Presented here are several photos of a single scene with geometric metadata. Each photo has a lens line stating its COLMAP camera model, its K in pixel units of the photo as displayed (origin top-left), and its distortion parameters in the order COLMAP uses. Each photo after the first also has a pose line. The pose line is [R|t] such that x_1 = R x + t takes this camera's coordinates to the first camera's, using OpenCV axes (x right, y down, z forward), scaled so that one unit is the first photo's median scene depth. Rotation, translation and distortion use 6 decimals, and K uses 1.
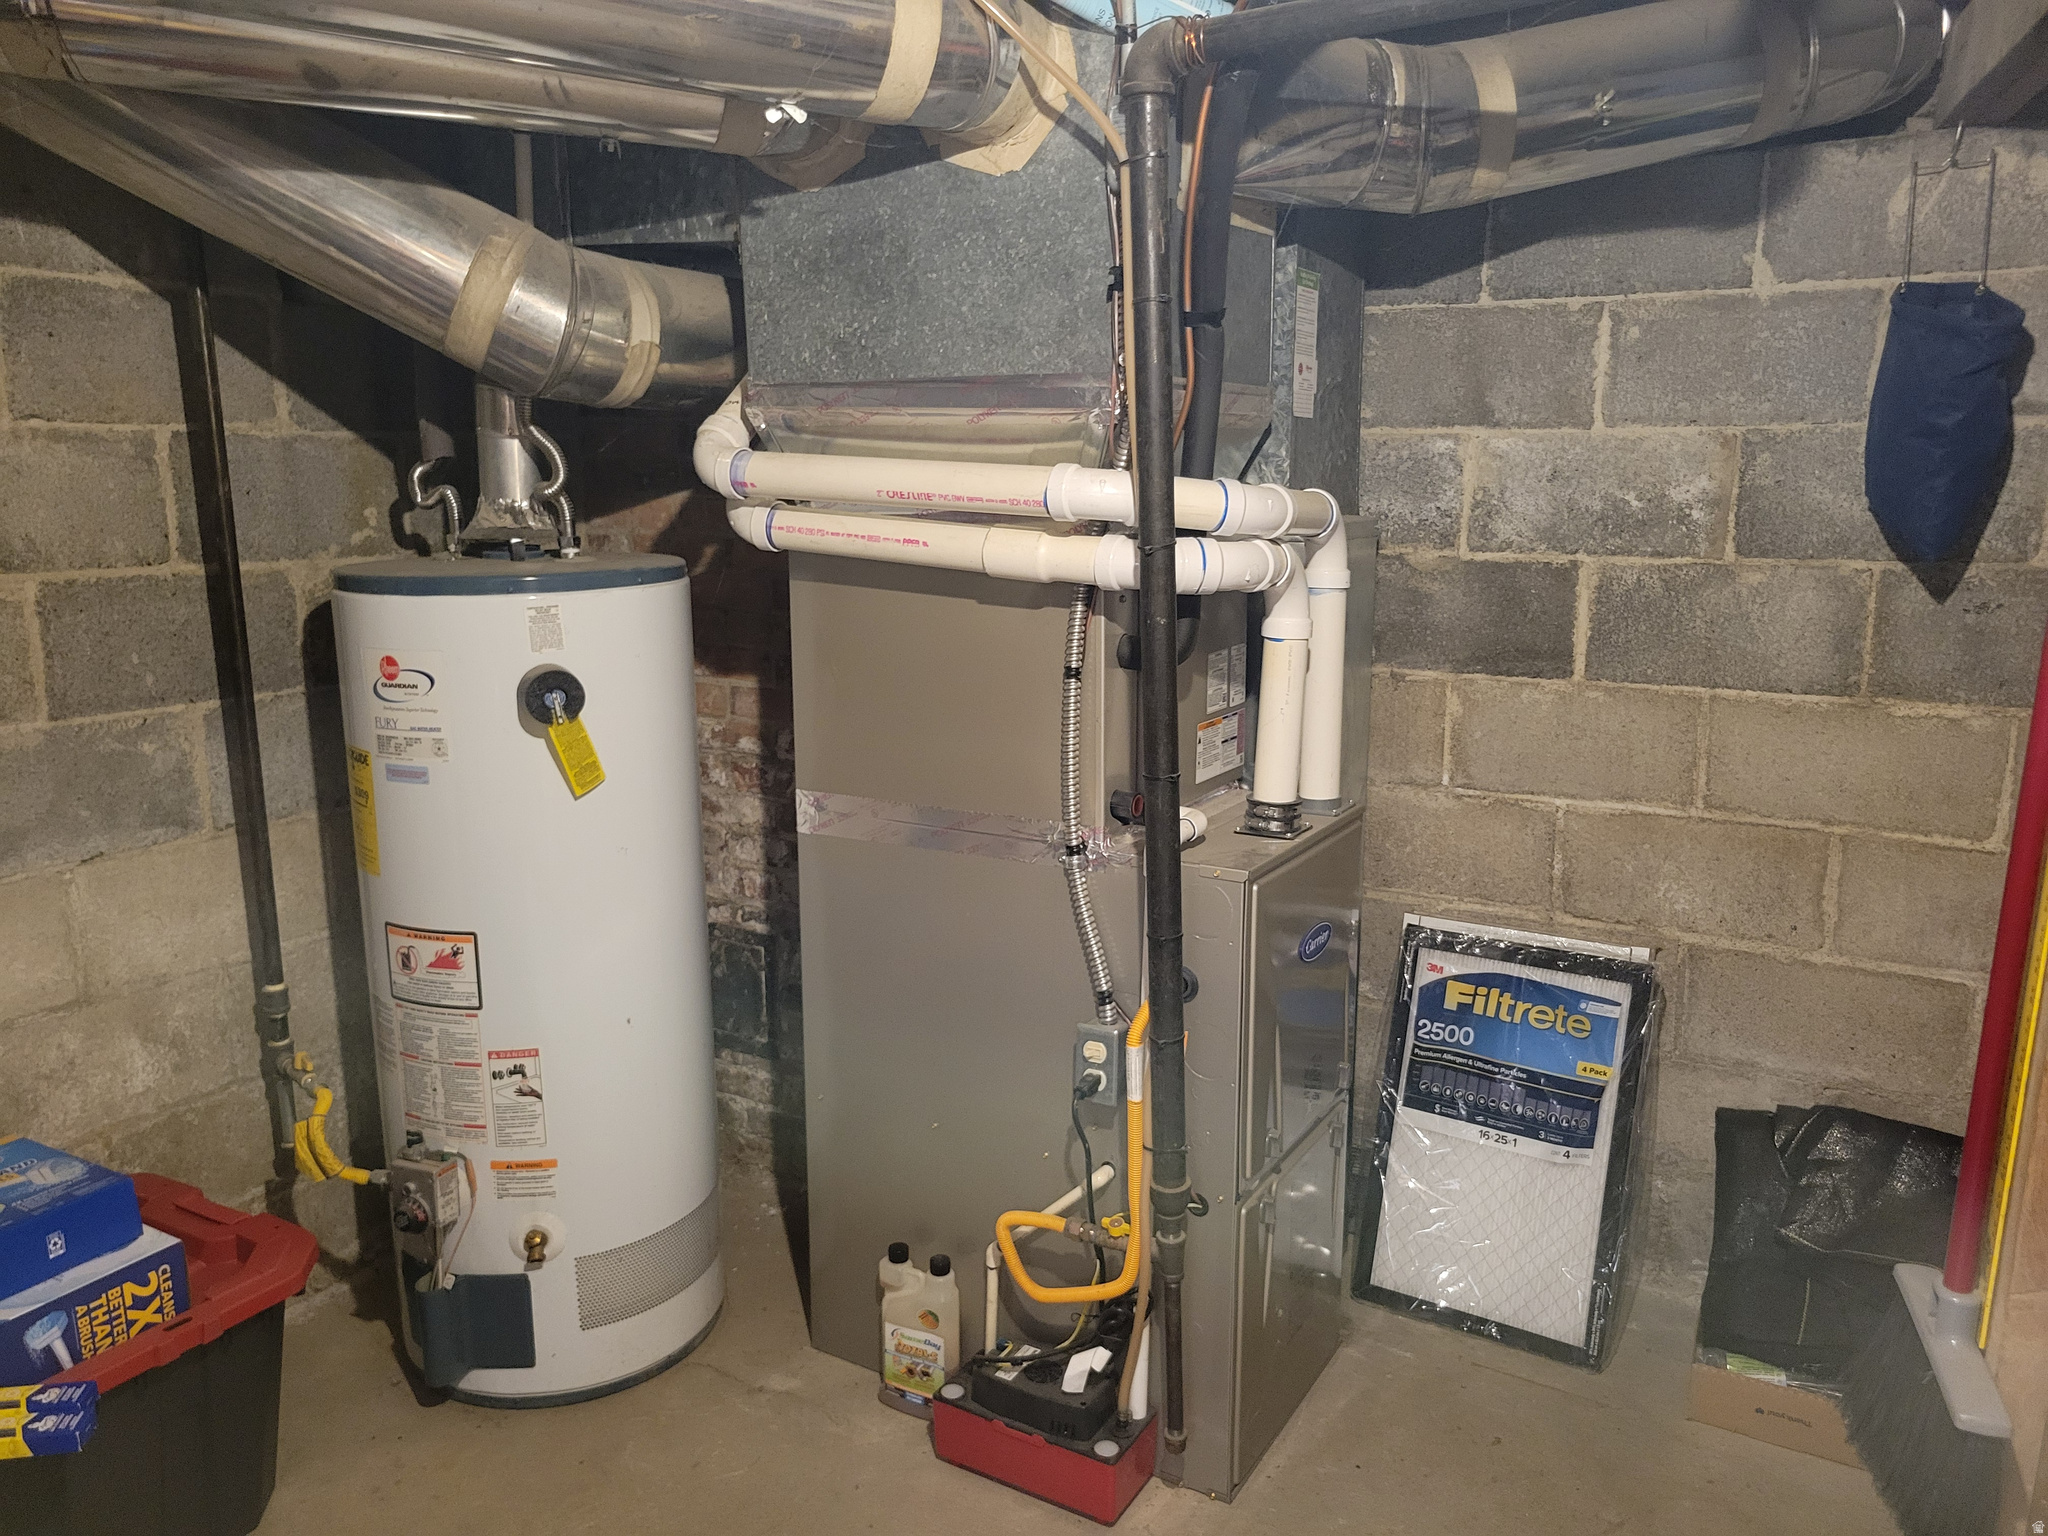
lens RADIAL K [[1540.8, 0, 1026.0], [0, 1540.8, 766.2], [0, 0, 1]] dist [0.036049, -0.024793]
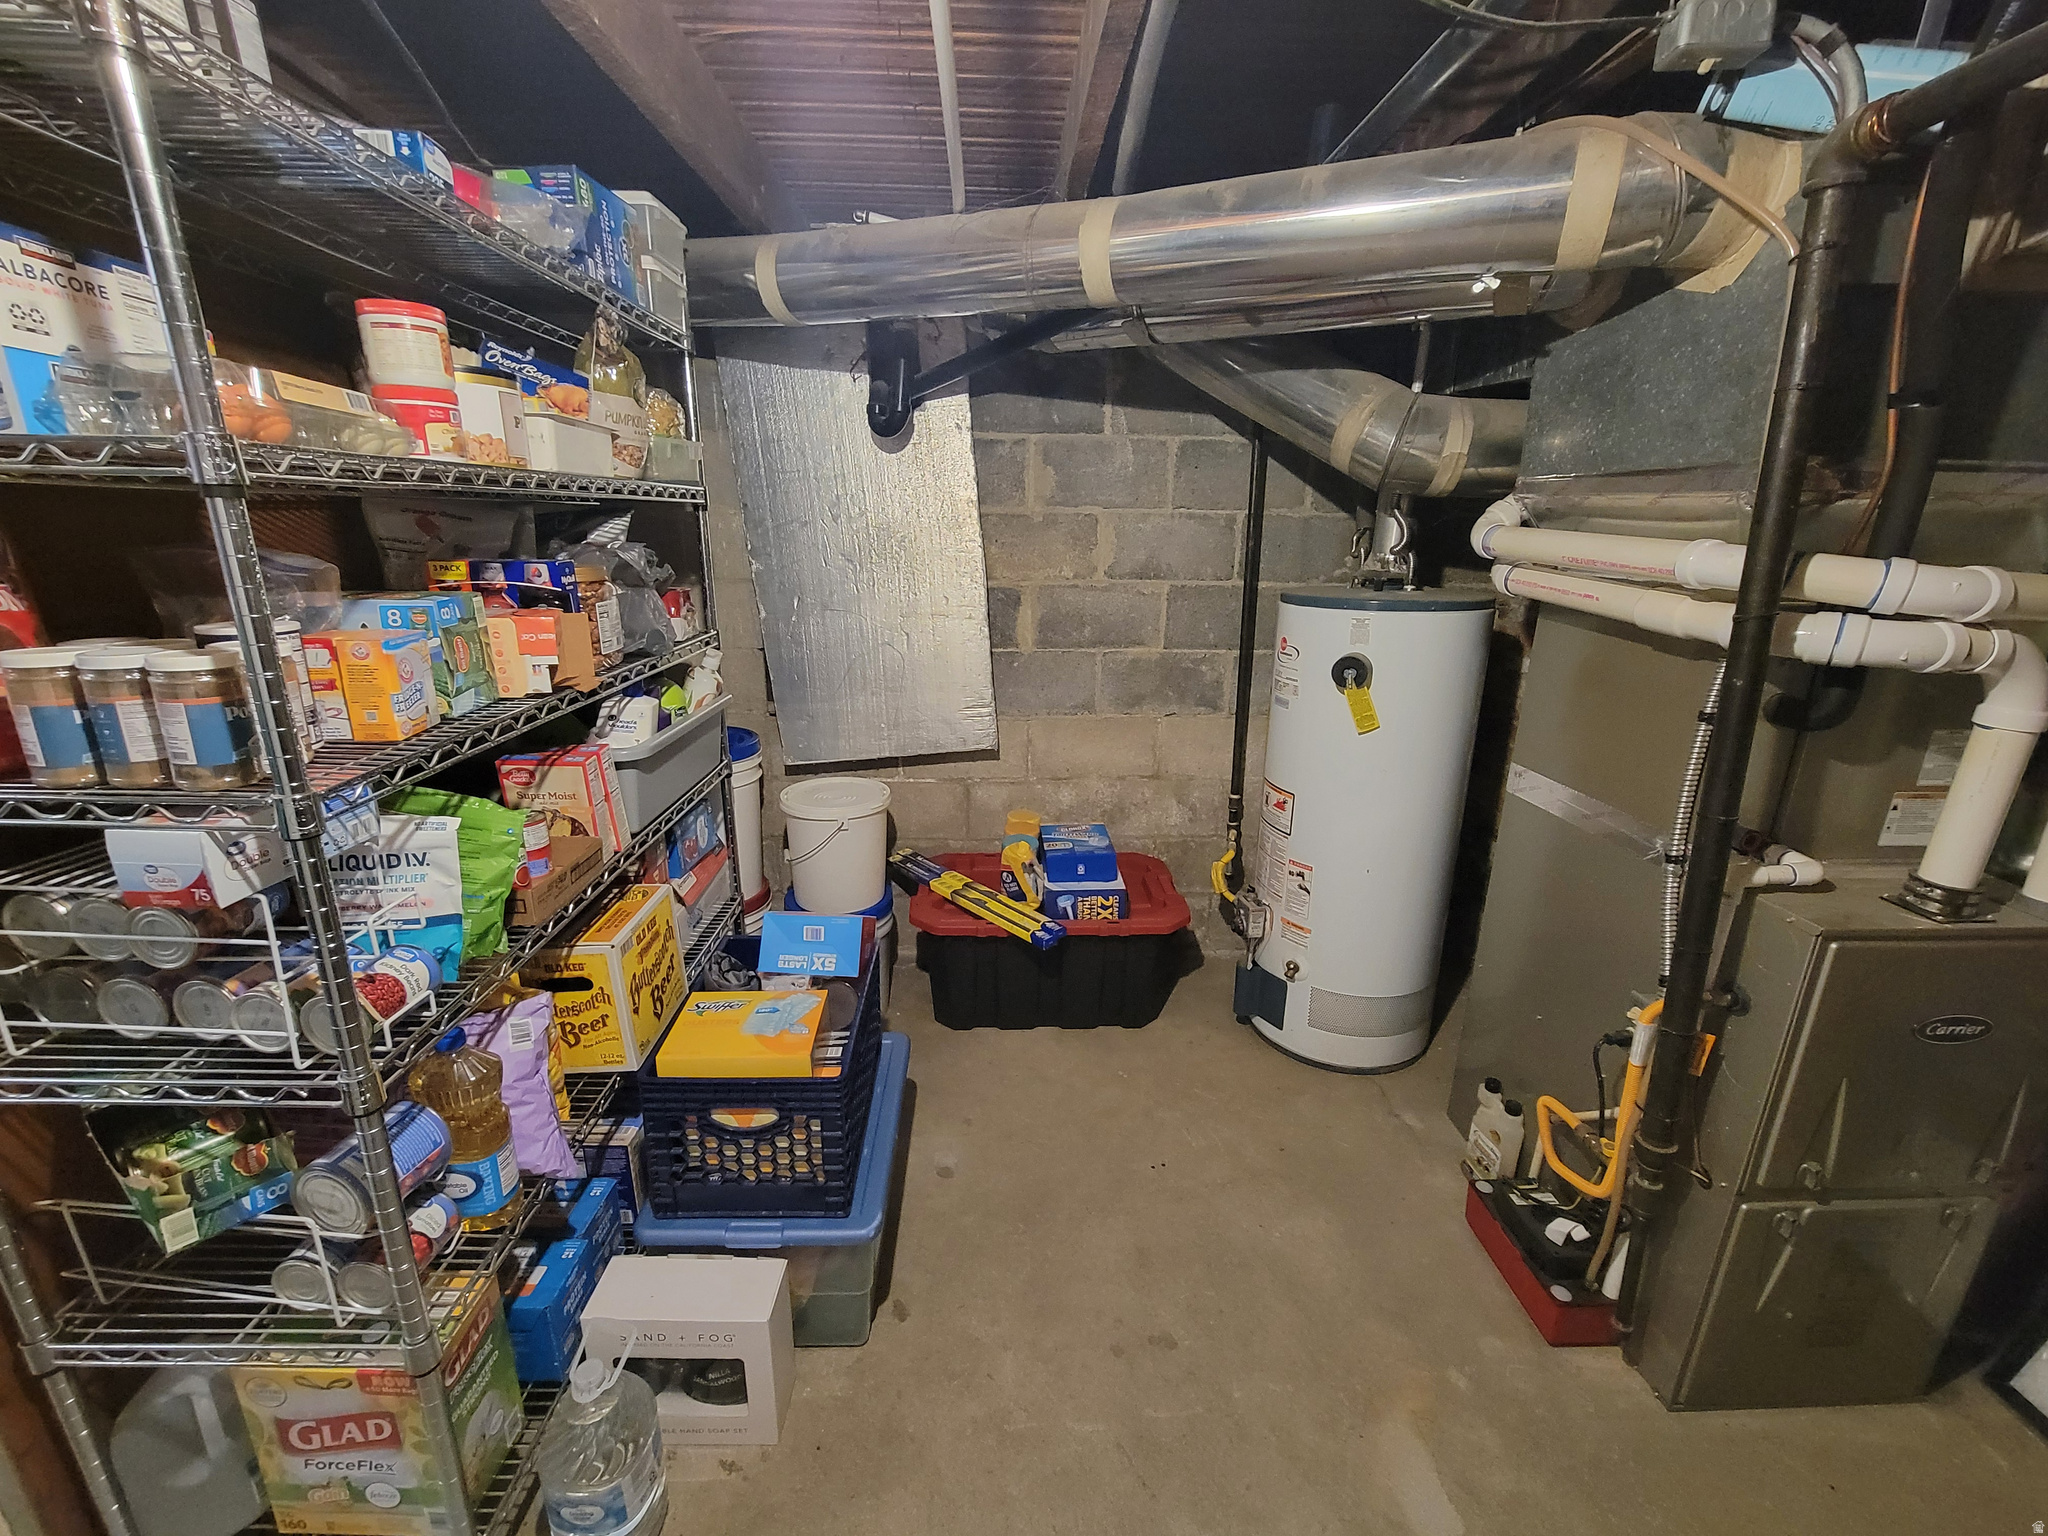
lens RADIAL K [[838.2, 0, 1017.6], [0, 838.2, 770.8], [0, 0, 1]] dist [0.004298, -0.000521]
pose [[0.529453, 0.249357, -0.810864, 0.274063], [-0.178467, 0.967174, 0.180896, -0.040957], [0.829355, 0.048937, 0.556575, 0.185001]]
